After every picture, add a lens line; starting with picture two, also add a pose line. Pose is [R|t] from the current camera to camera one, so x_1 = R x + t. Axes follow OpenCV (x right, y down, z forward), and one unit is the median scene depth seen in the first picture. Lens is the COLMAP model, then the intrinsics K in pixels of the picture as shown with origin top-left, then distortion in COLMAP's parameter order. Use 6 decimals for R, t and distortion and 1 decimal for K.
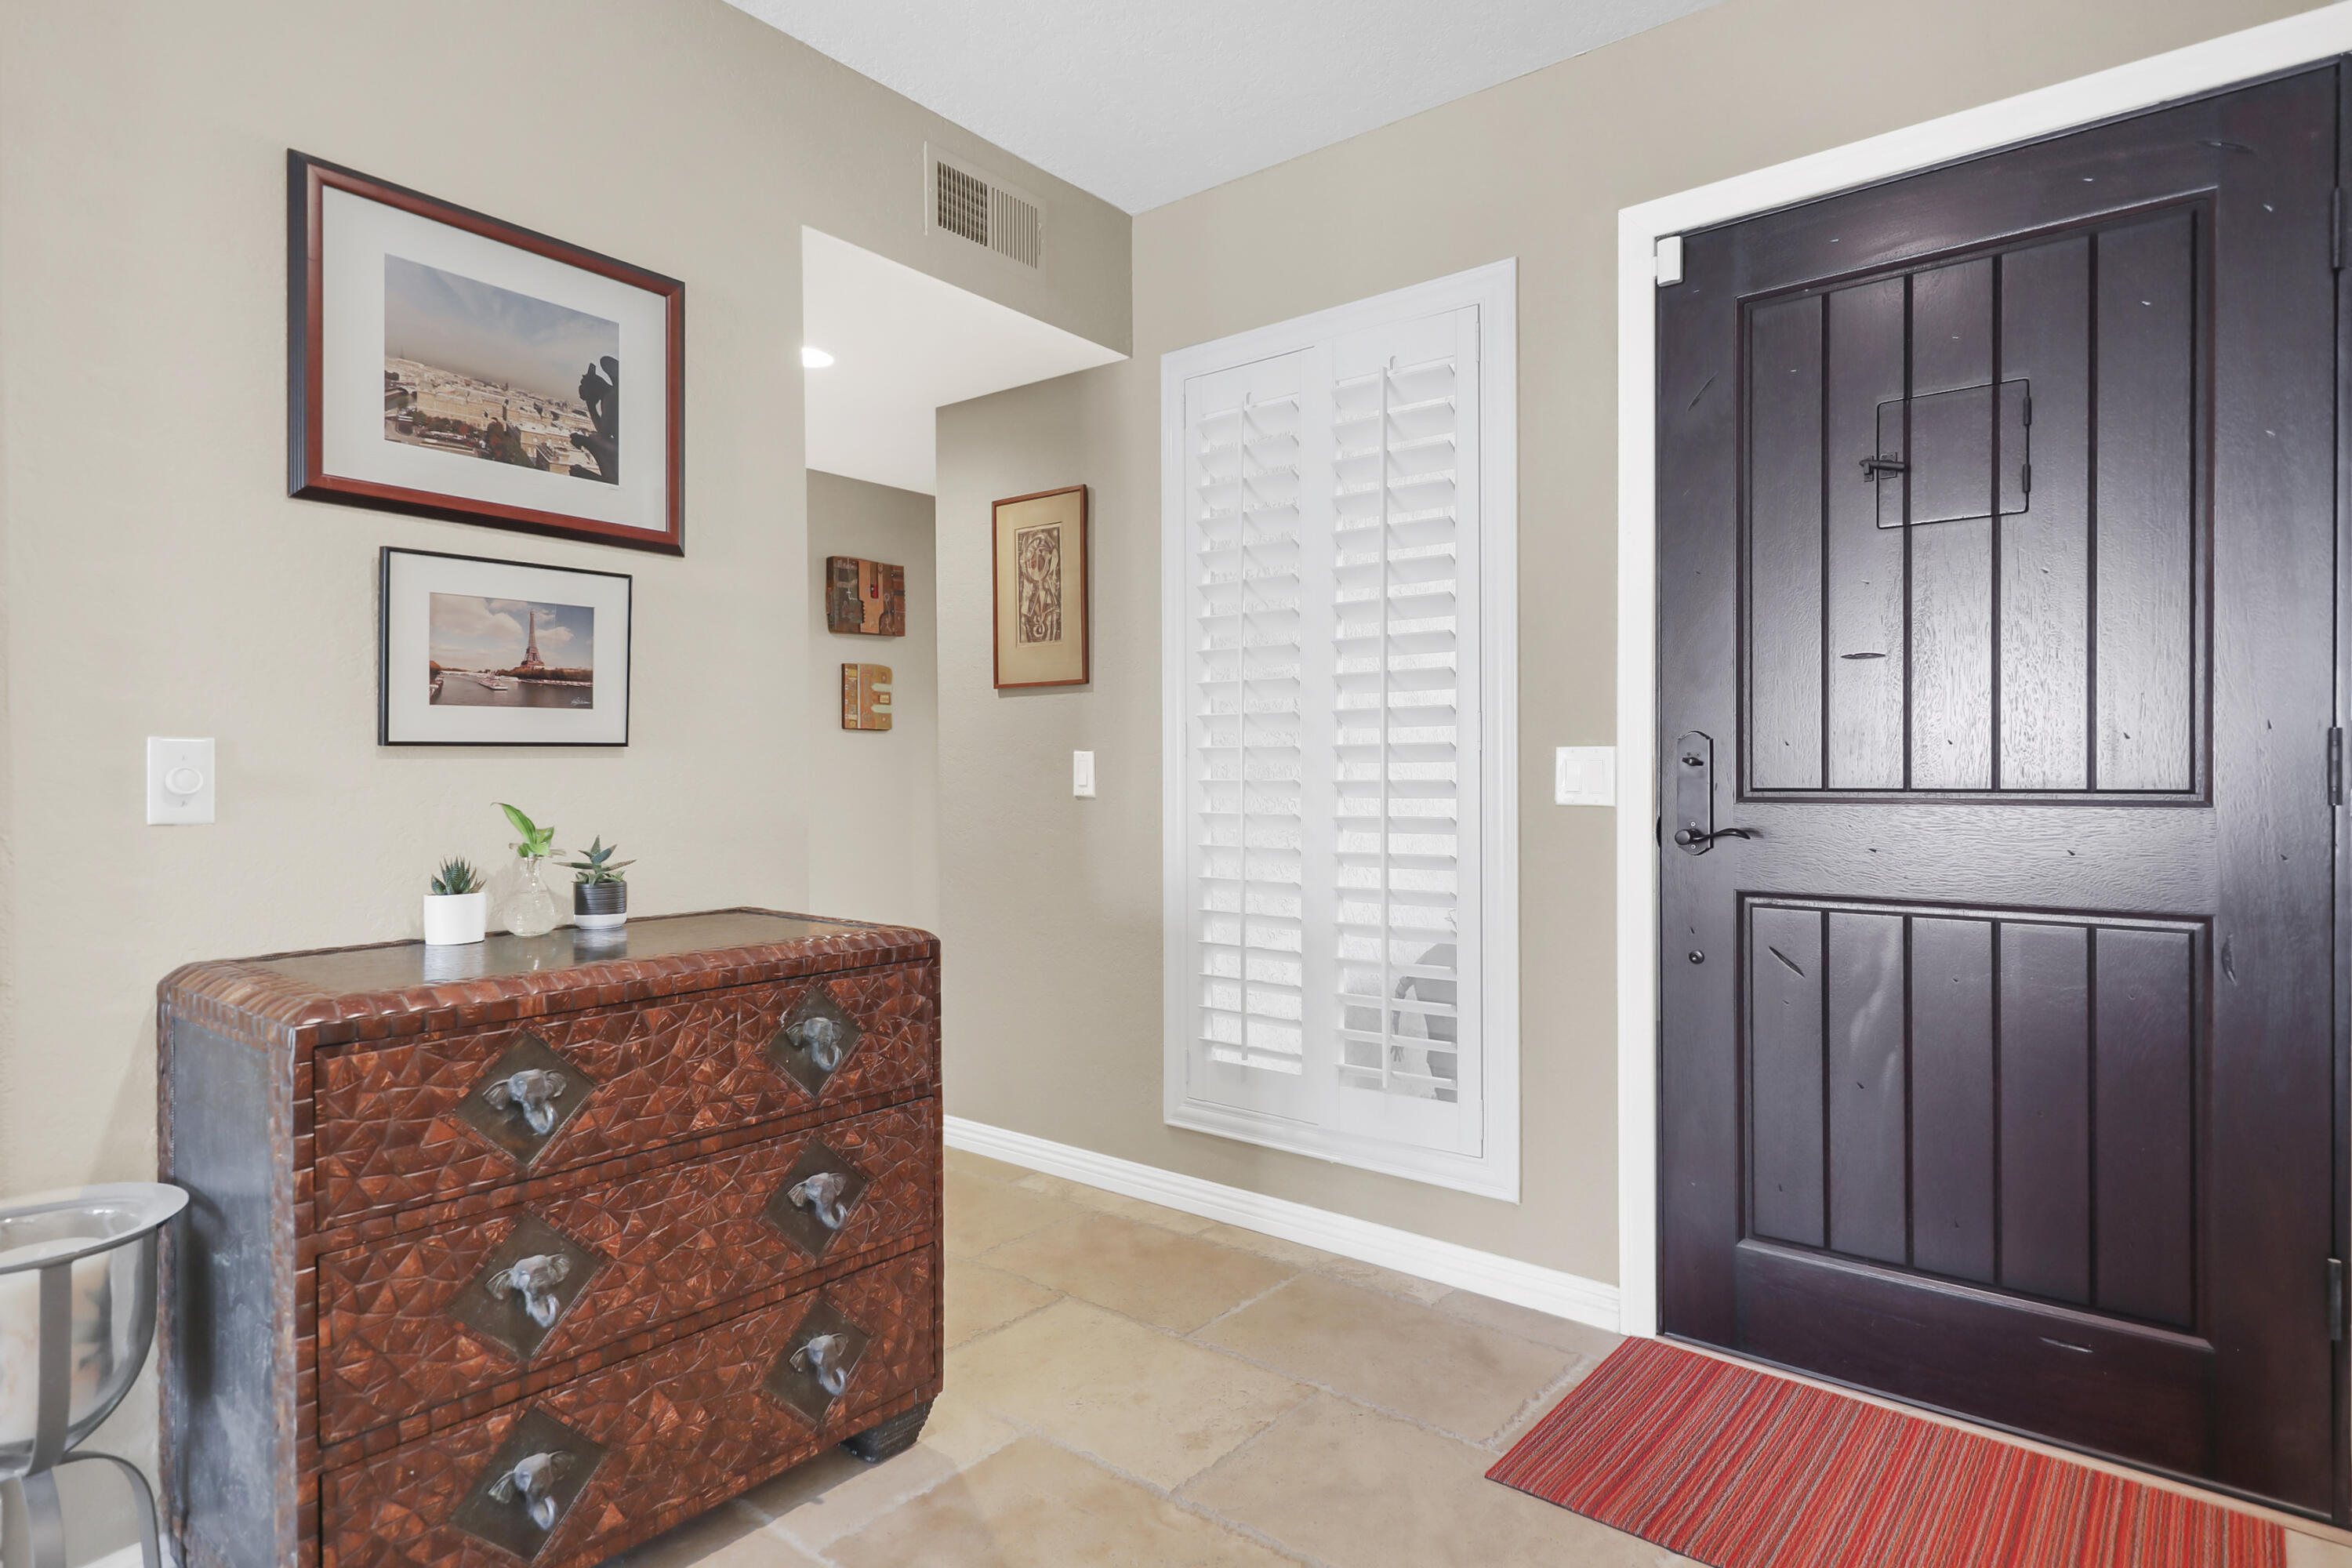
lens RADIAL K [[1282.8, 0, 1182.3], [0, 1282.8, 791.5], [0, 0, 1]] dist [0.008463, 0.000708]
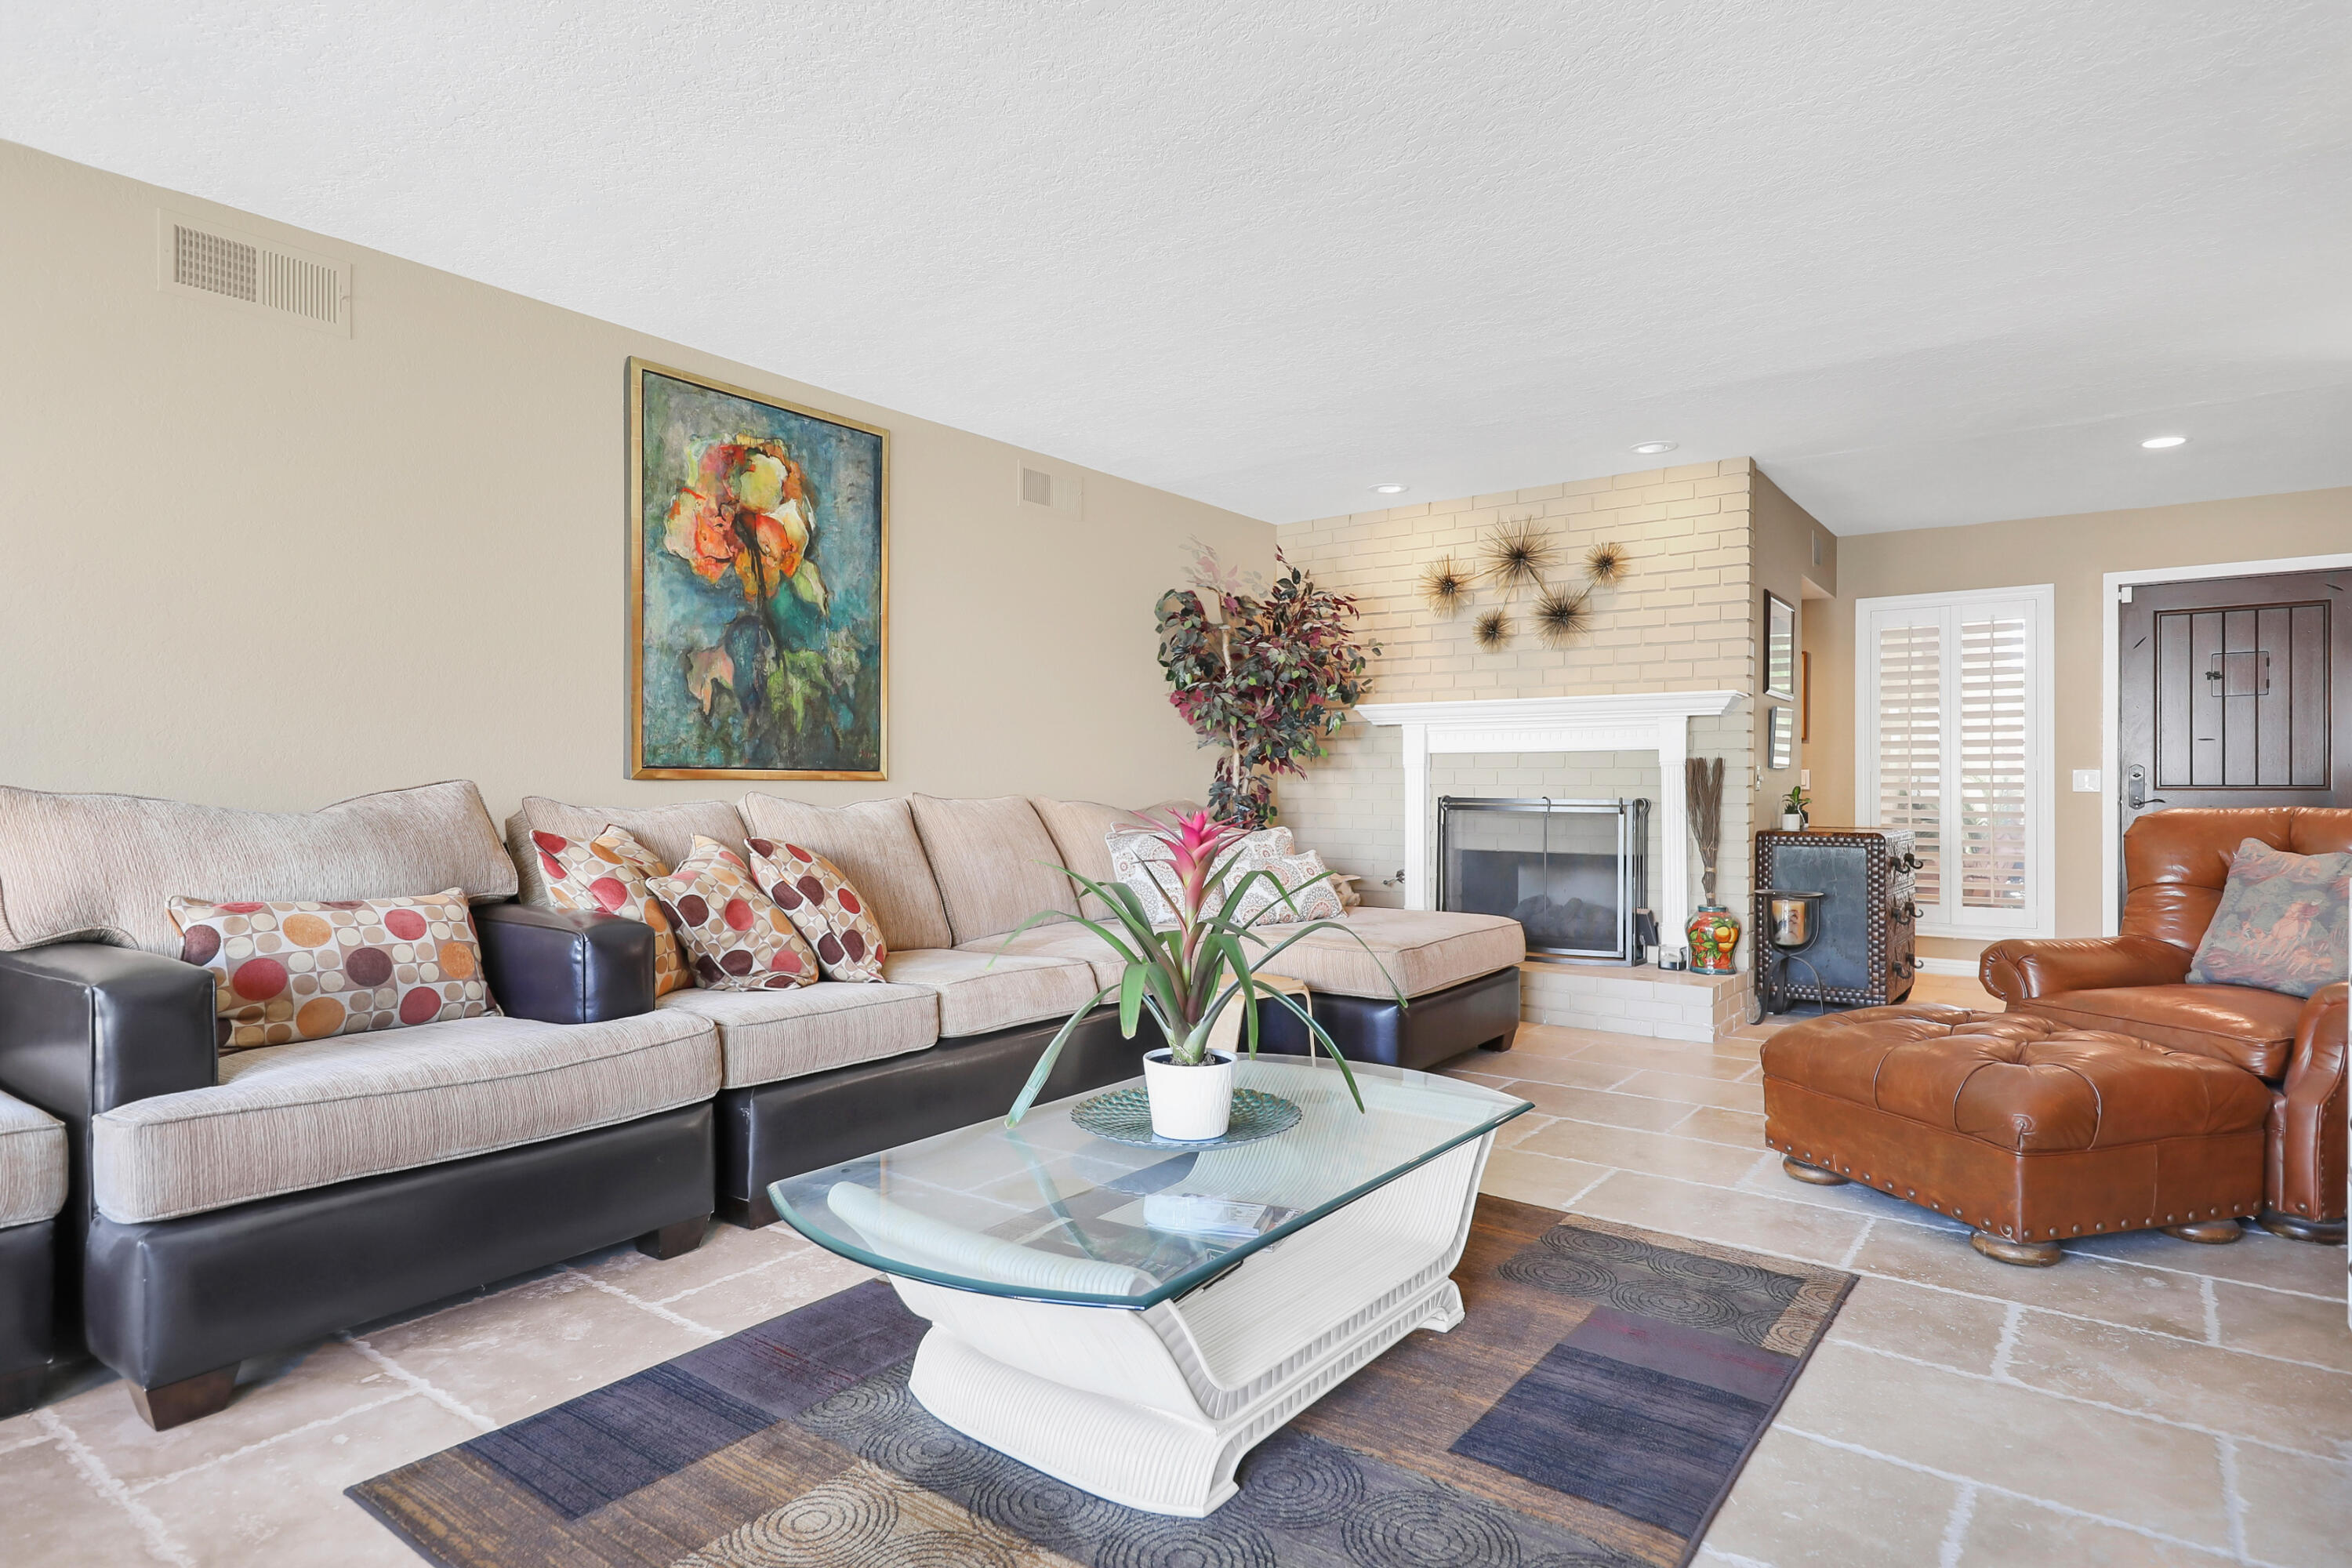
lens RADIAL K [[1282.8, 0, 1169.3], [0, 1282.8, 783.7], [0, 0, 1]] dist [0.008463, 0.000708]
pose [[0.999498, 0.006861, 0.030946, -1.767280], [-0.006481, 0.999903, -0.012353, 0.042033], [-0.031028, 0.012146, 0.999445, -1.708640]]
